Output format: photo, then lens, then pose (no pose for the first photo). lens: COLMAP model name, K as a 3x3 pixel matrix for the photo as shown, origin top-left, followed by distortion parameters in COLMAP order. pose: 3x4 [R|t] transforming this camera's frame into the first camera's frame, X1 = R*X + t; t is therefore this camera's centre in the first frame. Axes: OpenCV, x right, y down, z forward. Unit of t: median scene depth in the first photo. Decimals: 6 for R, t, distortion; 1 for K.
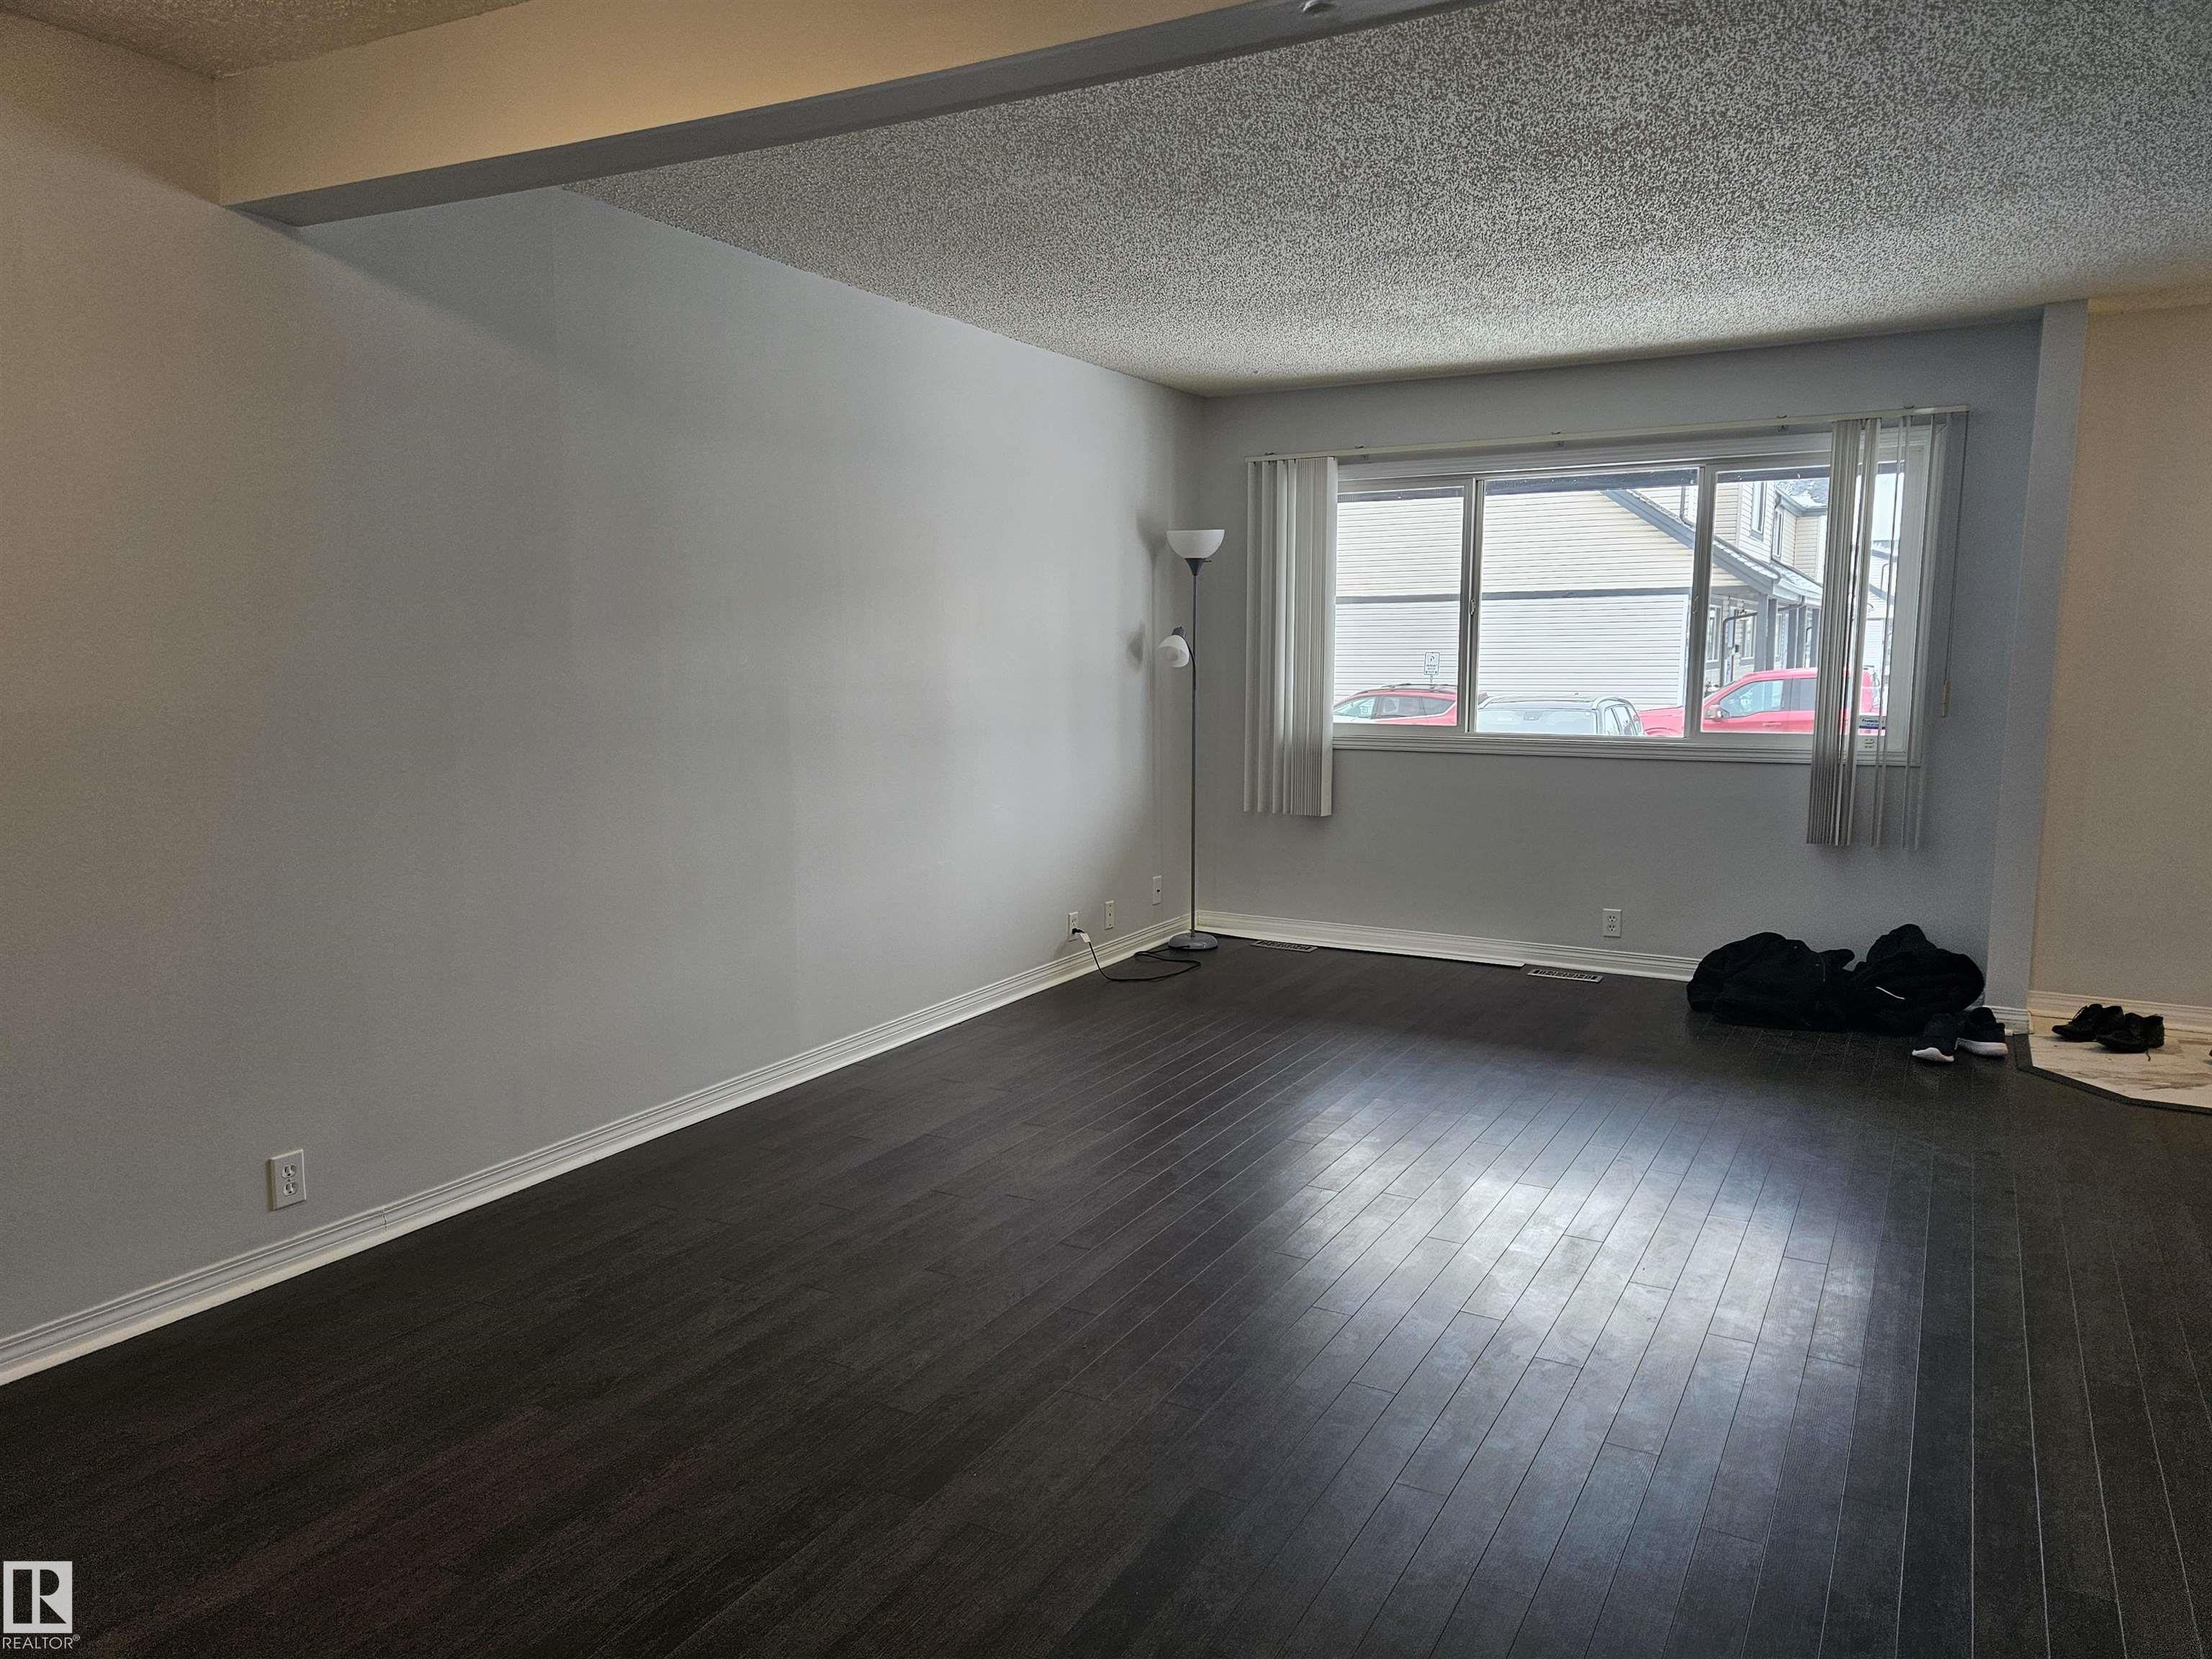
lens RADIAL K [[1464.8, 0, 1106.0], [0, 1464.8, 829.5], [0, 0, 1]] dist [-0.002942, 0.000696]
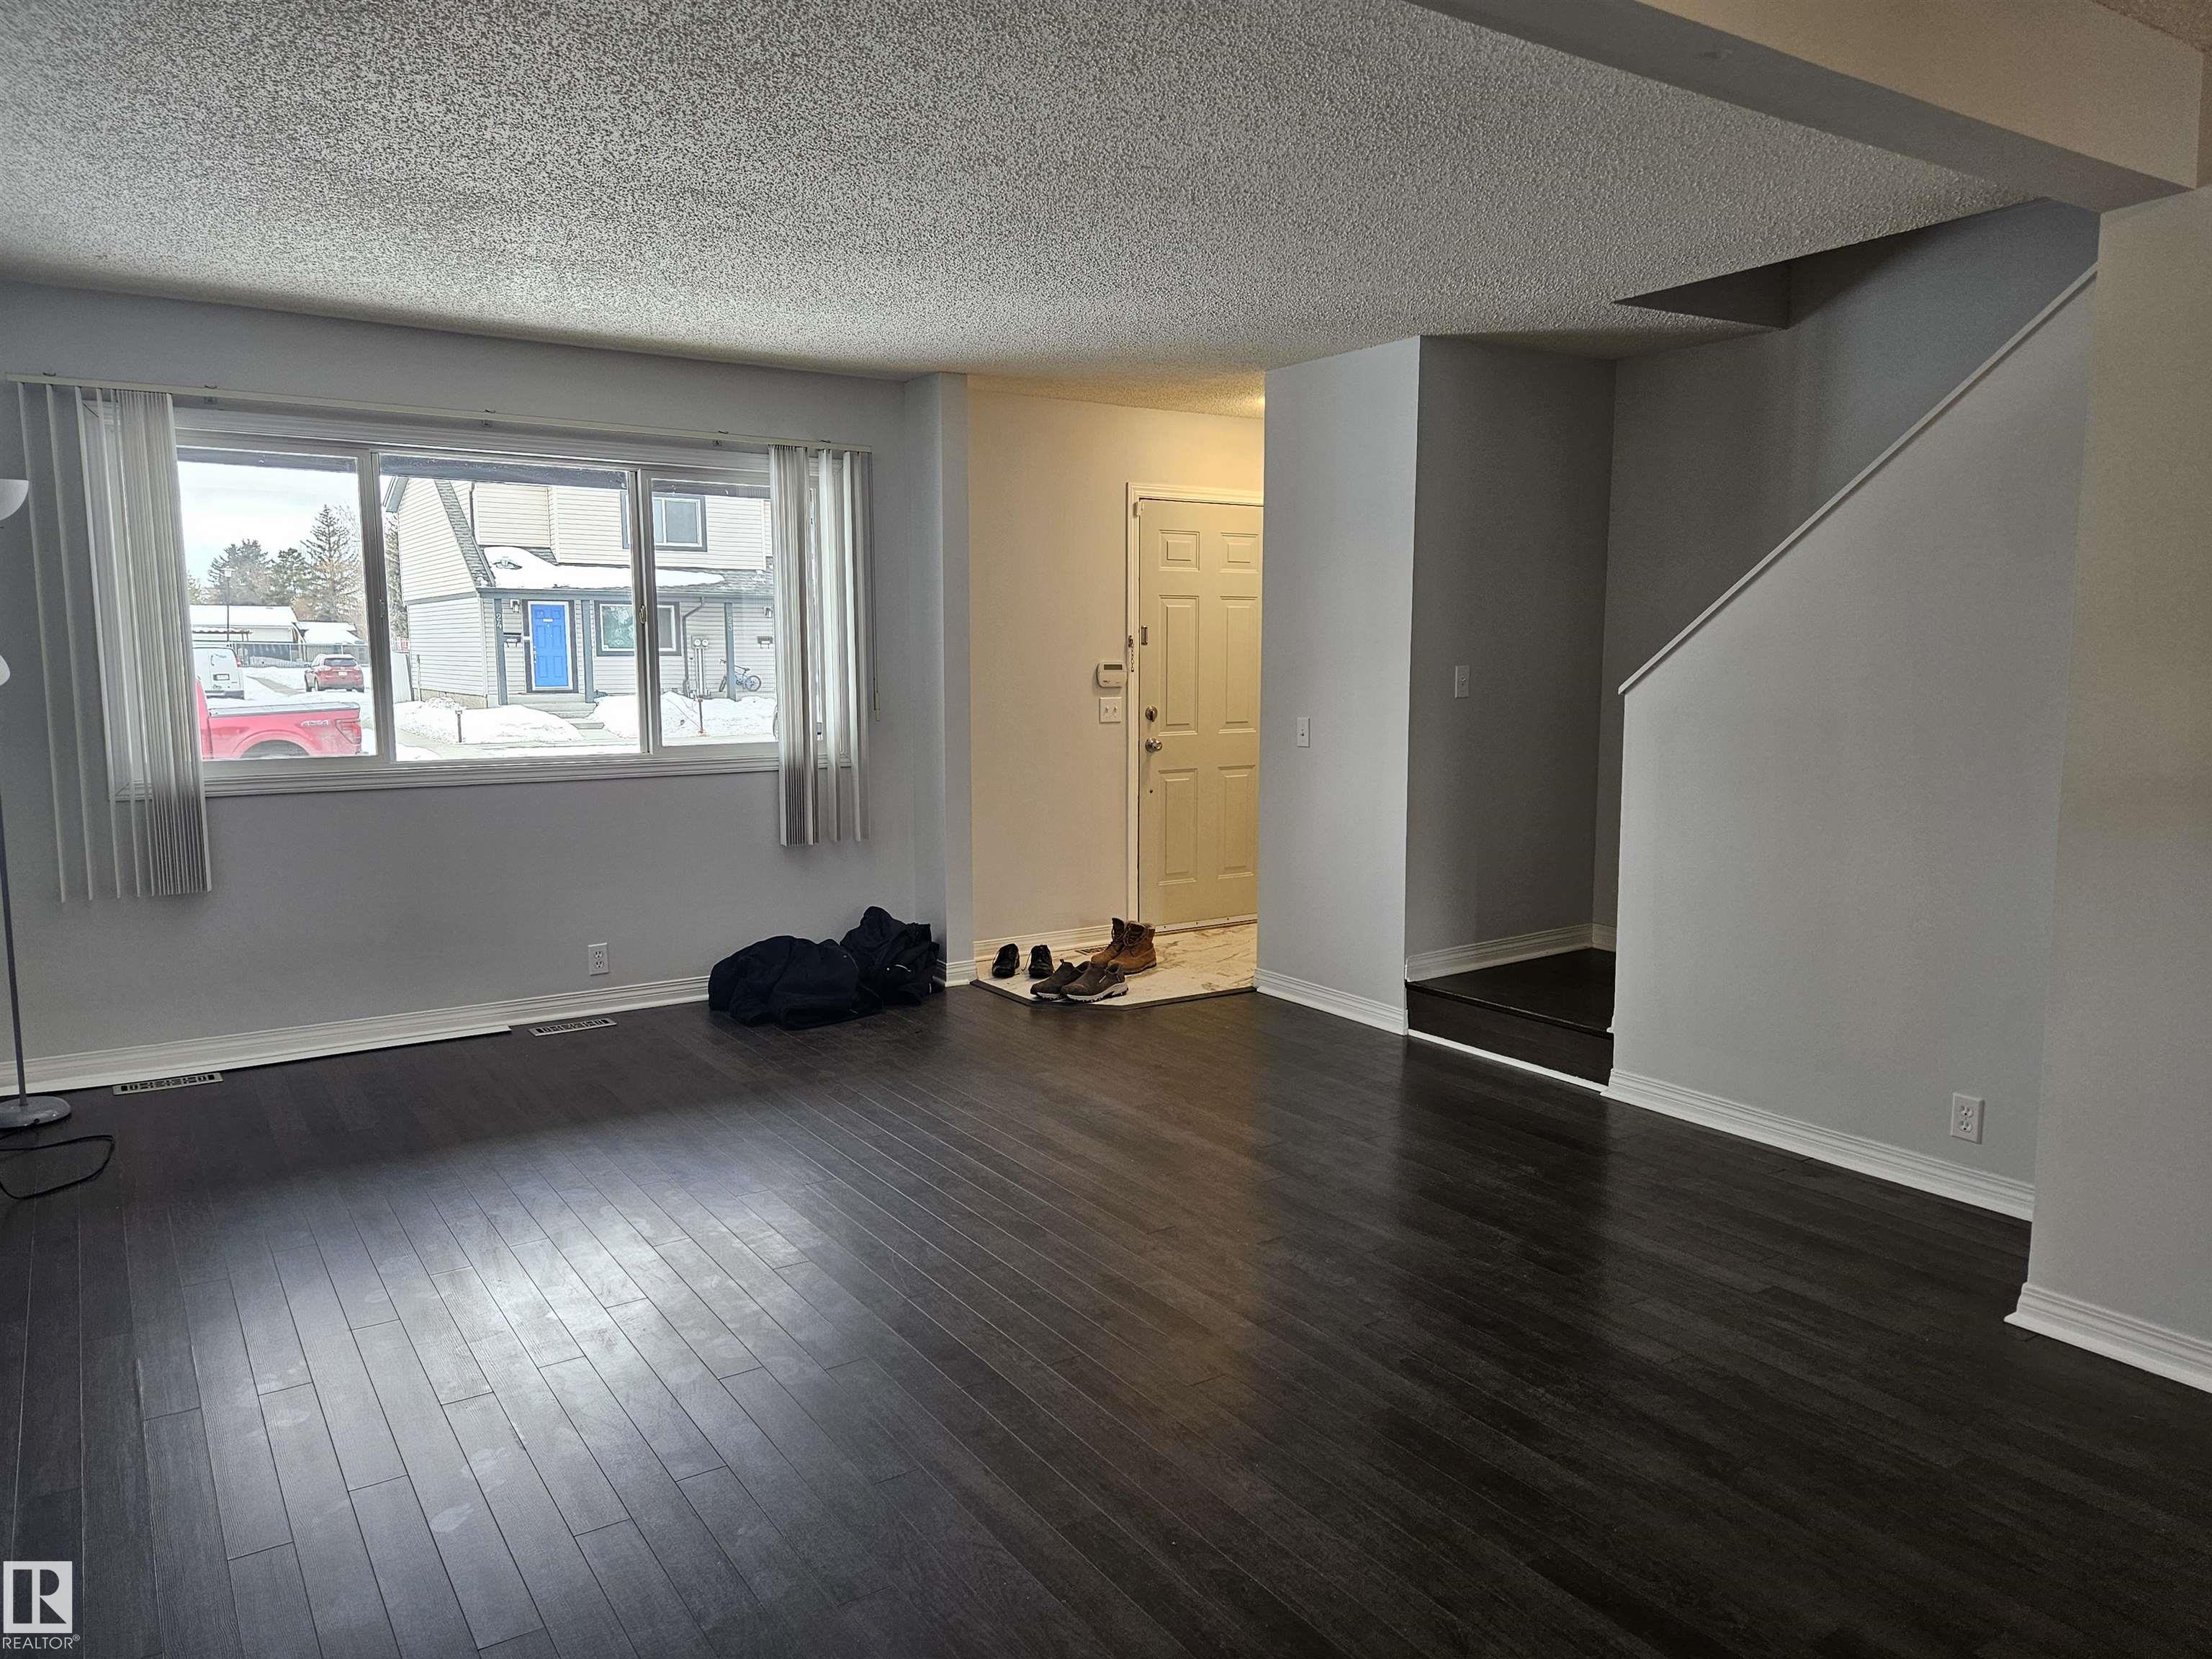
lens RADIAL K [[1497.5, 0, 1087.3], [0, 1497.5, 835.3], [0, 0, 1]] dist [0.085628, -0.067791]
pose [[0.463079, -0.107255, 0.879804, -0.356527], [0.107655, 0.992108, 0.064283, -0.043183], [-0.879755, 0.064947, 0.470971, 0.289552]]
